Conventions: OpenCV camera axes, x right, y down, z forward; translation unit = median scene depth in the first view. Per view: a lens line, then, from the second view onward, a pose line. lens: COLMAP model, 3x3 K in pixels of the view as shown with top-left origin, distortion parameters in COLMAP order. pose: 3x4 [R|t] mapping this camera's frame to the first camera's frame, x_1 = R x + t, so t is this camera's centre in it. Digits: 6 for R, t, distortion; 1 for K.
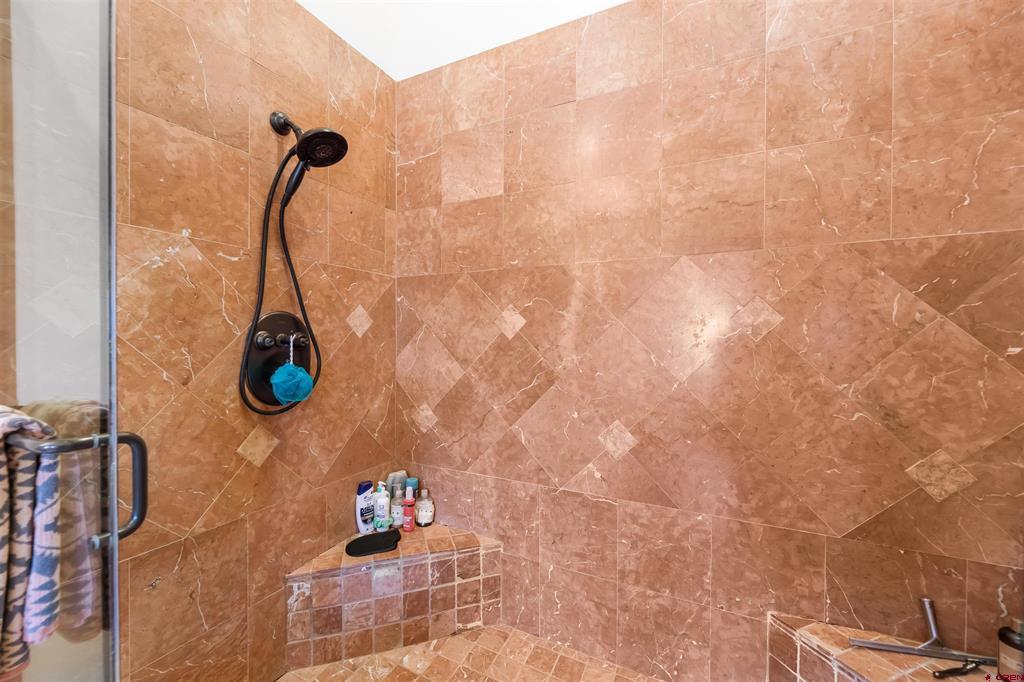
lens RADIAL K [[421.7, 0, 510.1], [0, 421.7, 340.7], [0, 0, 1]] dist [-0.001779, 0.000193]
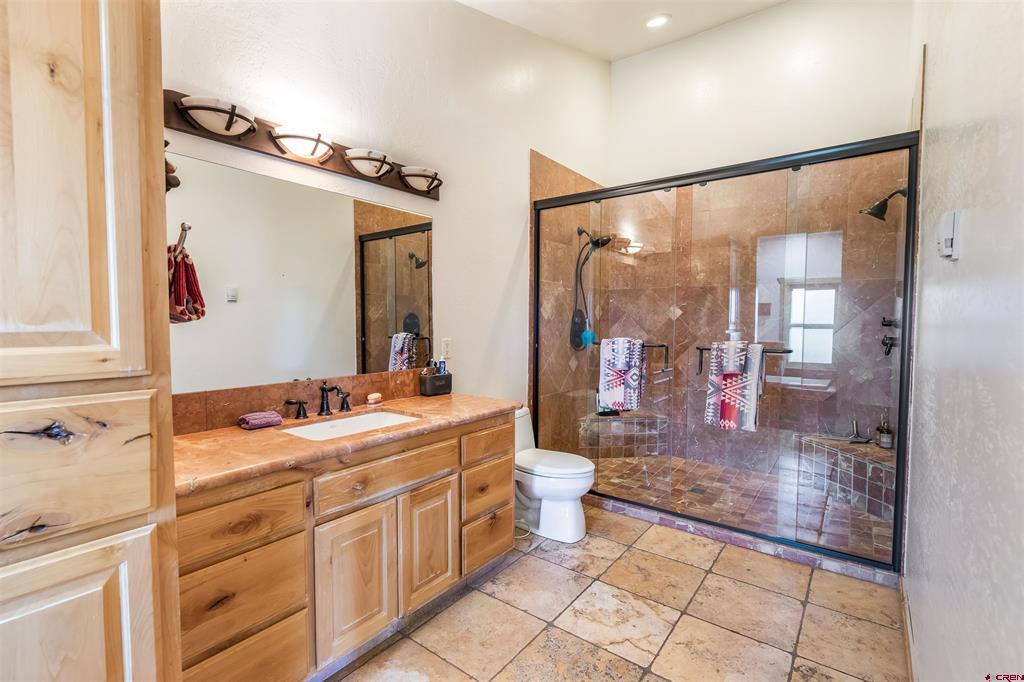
lens RADIAL K [[465.6, 0, 512.4], [0, 465.6, 341.3], [0, 0, 1]] dist [0.001748, -0.000264]
pose [[0.982365, 0.007873, -0.186809, -0.383308], [-0.001228, 0.999363, 0.035662, 0.019231], [0.186971, -0.034803, 0.981749, -1.545990]]
